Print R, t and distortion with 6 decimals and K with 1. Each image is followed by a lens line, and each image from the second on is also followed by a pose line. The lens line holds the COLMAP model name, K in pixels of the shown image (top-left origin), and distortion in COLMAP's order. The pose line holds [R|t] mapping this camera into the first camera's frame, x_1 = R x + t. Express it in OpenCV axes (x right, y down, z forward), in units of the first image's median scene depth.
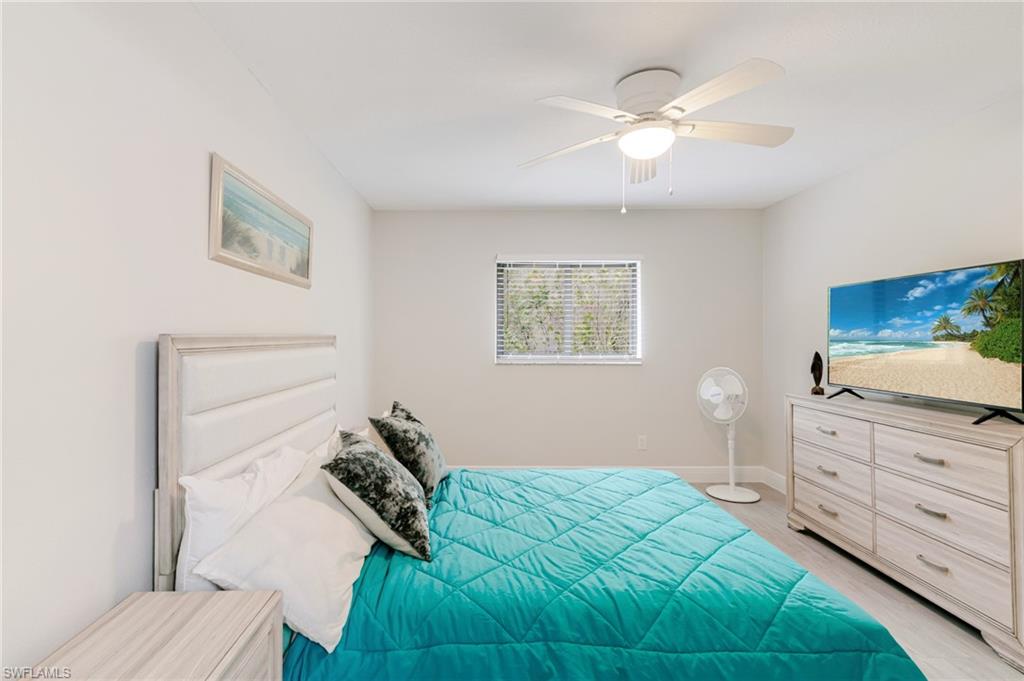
lens RADIAL K [[470.0, 0, 502.9], [0, 470.0, 336.0], [0, 0, 1]] dist [0.011944, -0.002316]
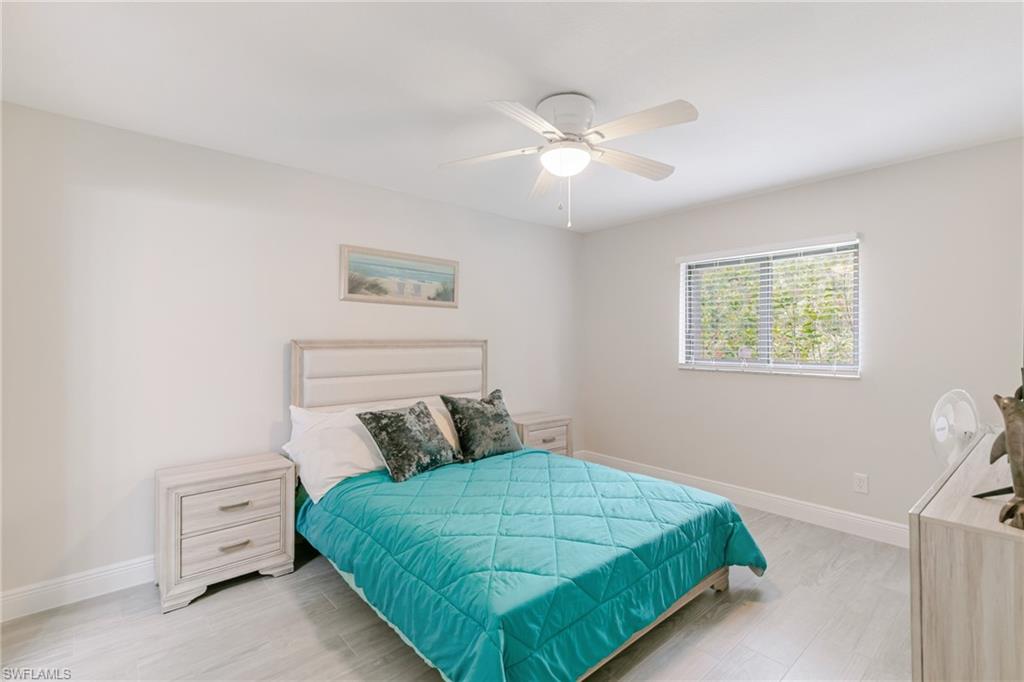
lens RADIAL K [[470.0, 0, 529.5], [0, 470.0, 347.6], [0, 0, 1]] dist [0.011944, -0.002316]
pose [[0.675351, 0.015275, -0.737339, 0.923831], [-0.001240, 0.999808, 0.019577, -0.007167], [0.737496, -0.012307, 0.675240, 0.189830]]
